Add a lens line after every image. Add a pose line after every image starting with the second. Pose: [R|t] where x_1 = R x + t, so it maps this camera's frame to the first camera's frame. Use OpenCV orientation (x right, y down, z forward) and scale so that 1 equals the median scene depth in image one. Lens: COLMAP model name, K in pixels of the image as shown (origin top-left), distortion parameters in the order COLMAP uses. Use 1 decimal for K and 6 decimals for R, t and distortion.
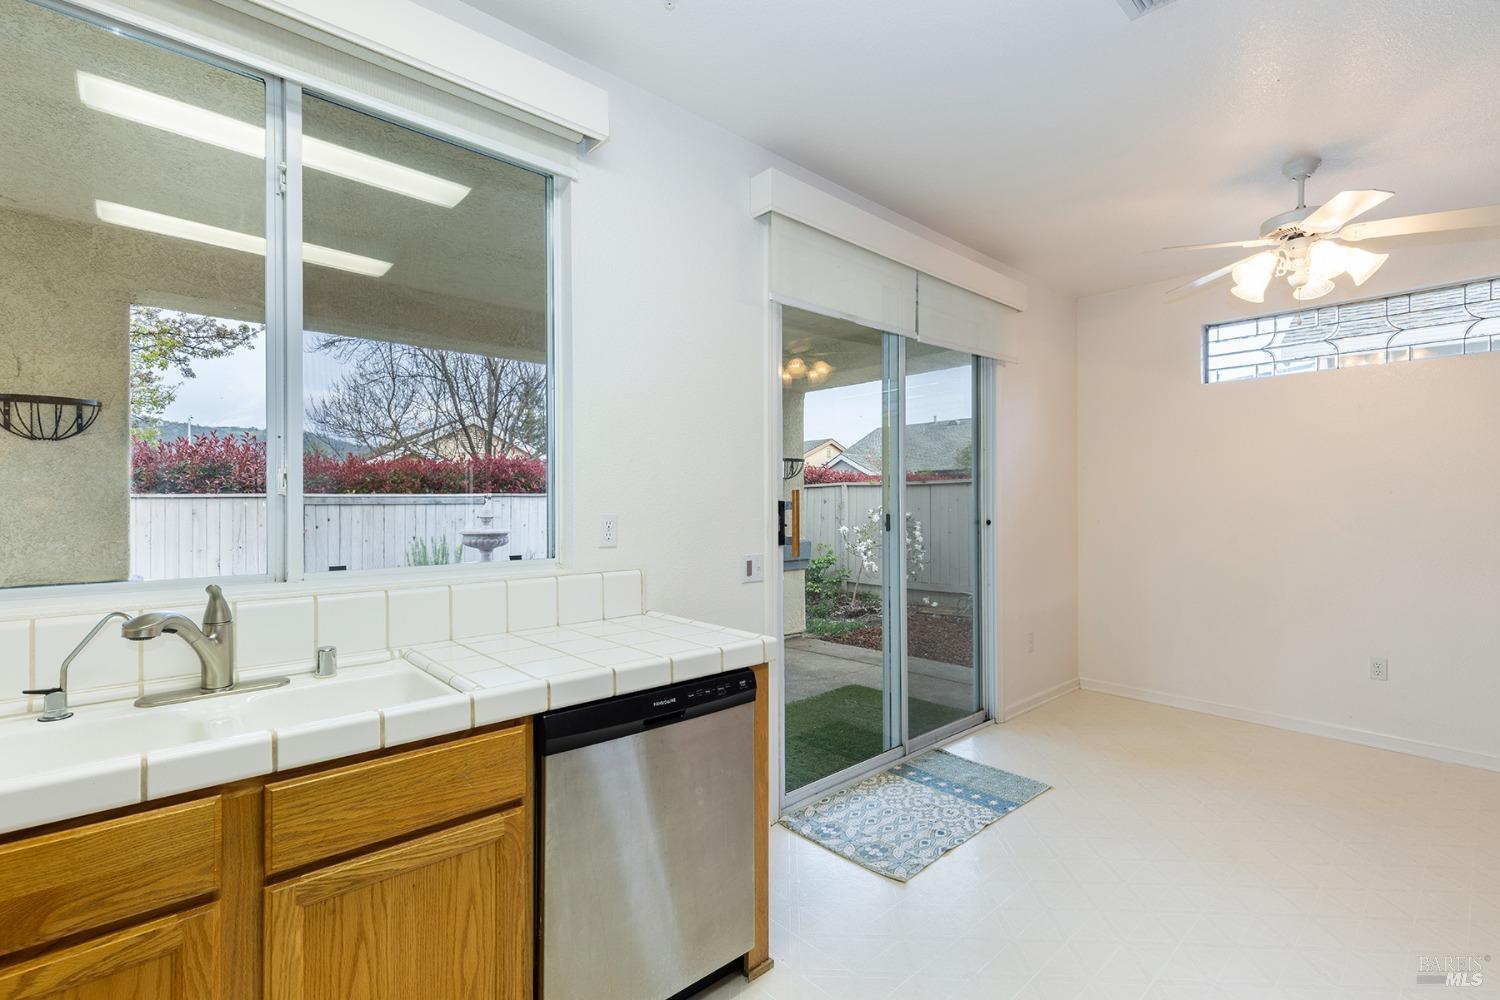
lens RADIAL K [[674.1, 0, 760.6], [0, 674.1, 496.3], [0, 0, 1]] dist [0.001421, 0.000040]
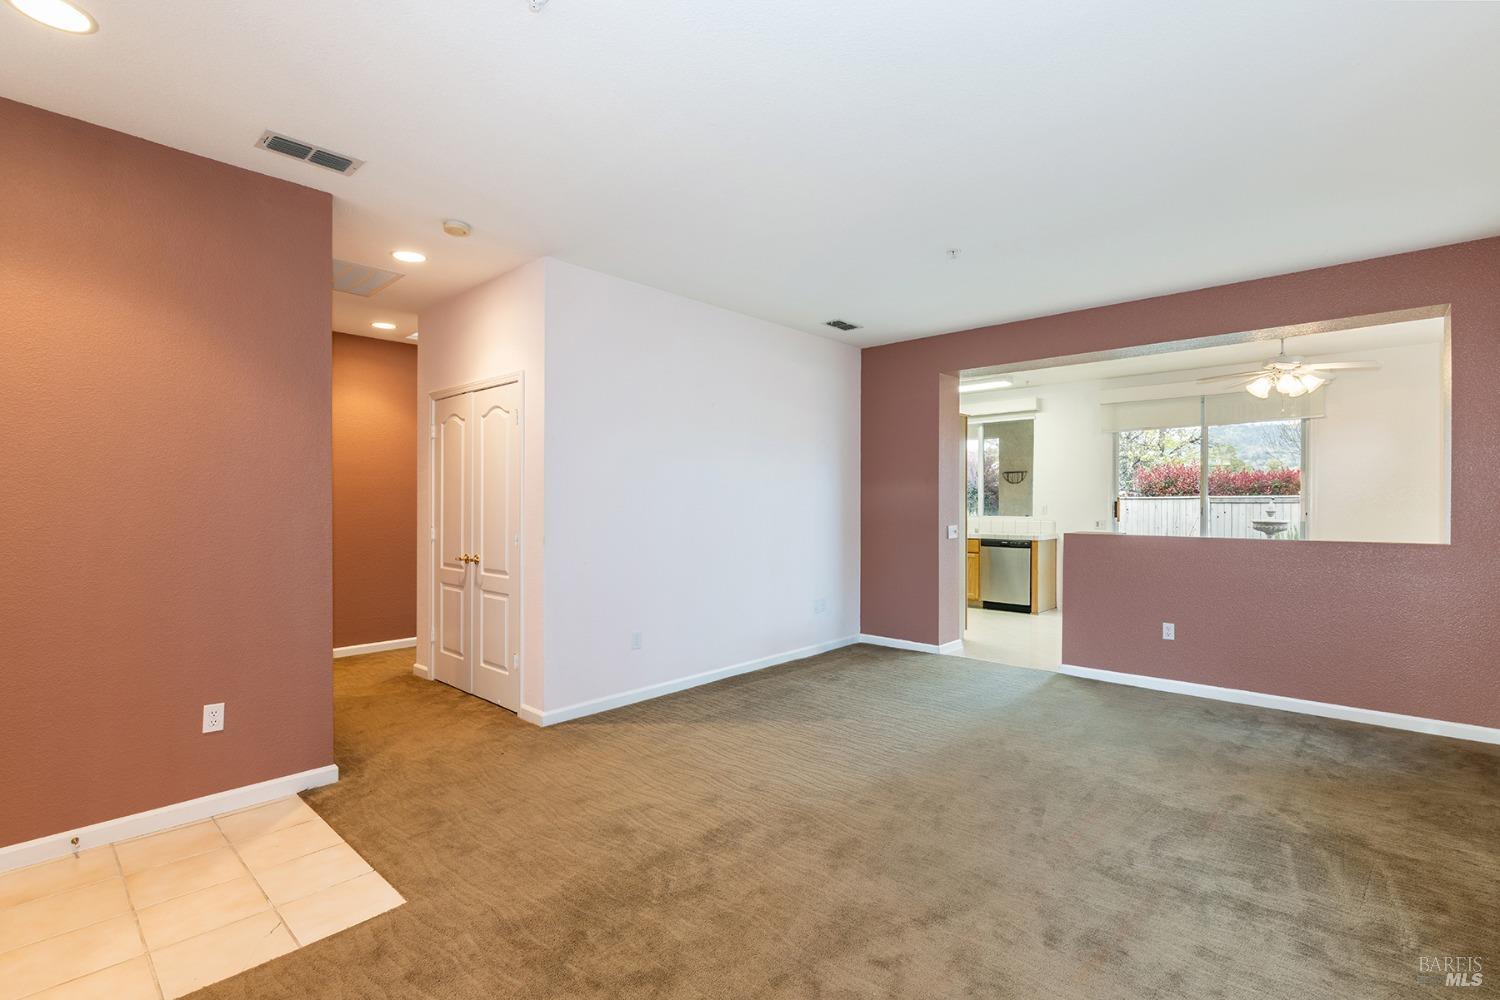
lens RADIAL K [[691.0, 0, 750.0], [0, 691.0, 500.0], [0, 0, 1]] dist [-0.004888, -0.000045]
pose [[0.087569, -0.001331, -0.996158, 2.679999], [0.009494, 0.999955, -0.000502, -0.011390], [0.996113, -0.009414, 0.087577, -0.740139]]
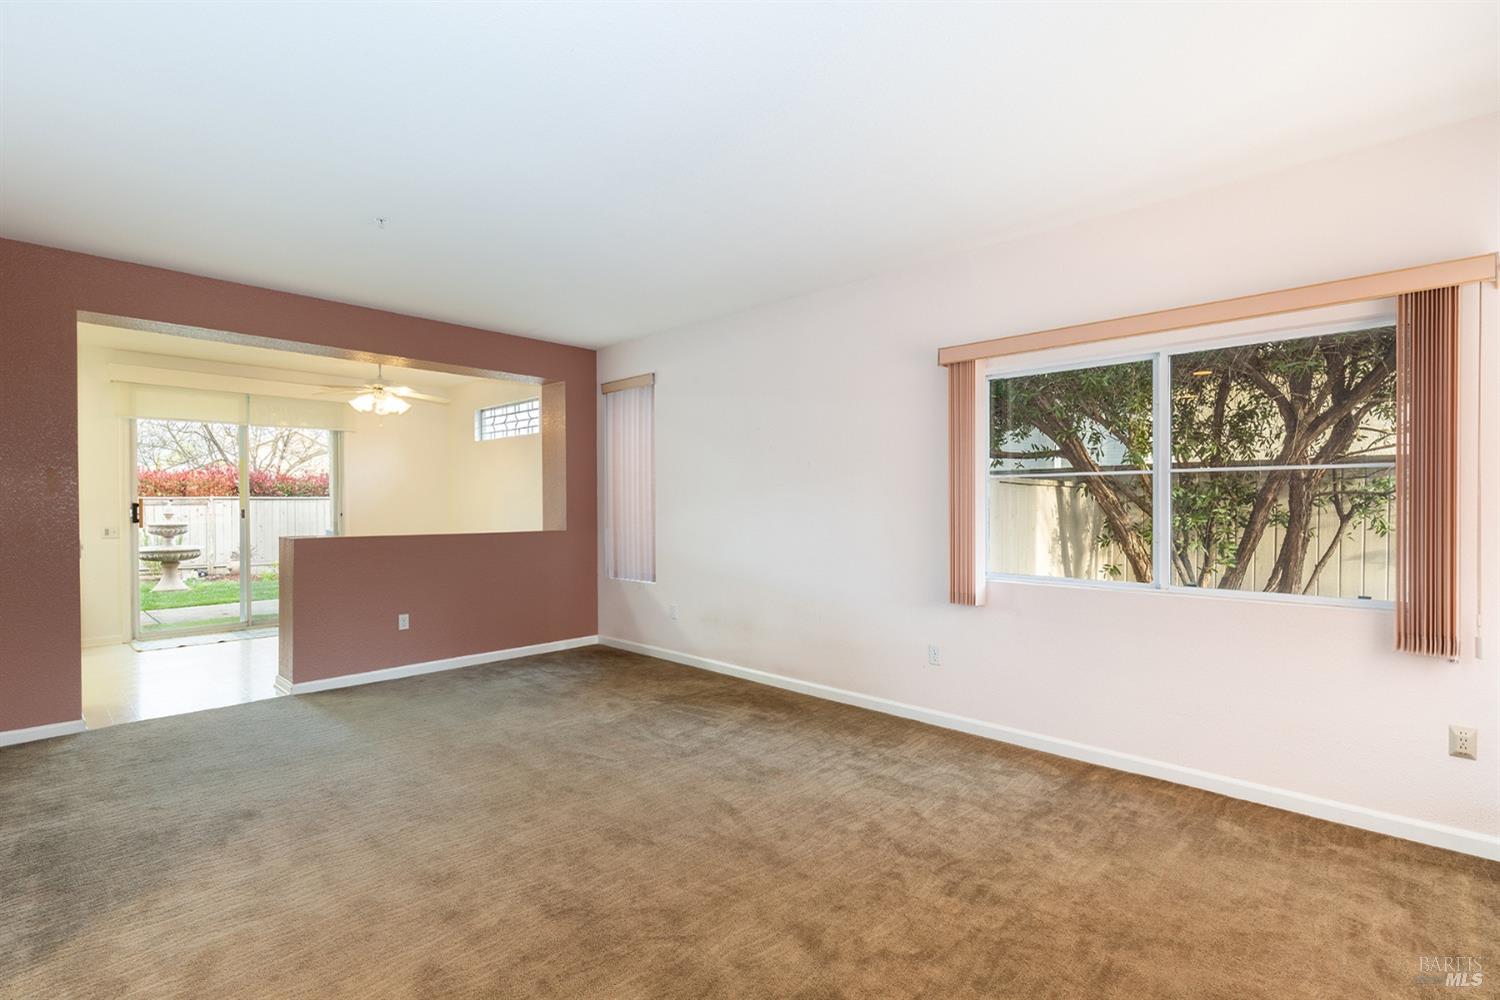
lens RADIAL K [[698.2, 0, 759.2], [0, 698.2, 506.6], [0, 0, 1]] dist [-0.000559, -0.000653]
pose [[0.997287, 0.000288, 0.073608, 1.928740], [-0.001346, 0.999896, 0.014327, -0.018288], [-0.073596, -0.014387, 0.997184, -1.480789]]
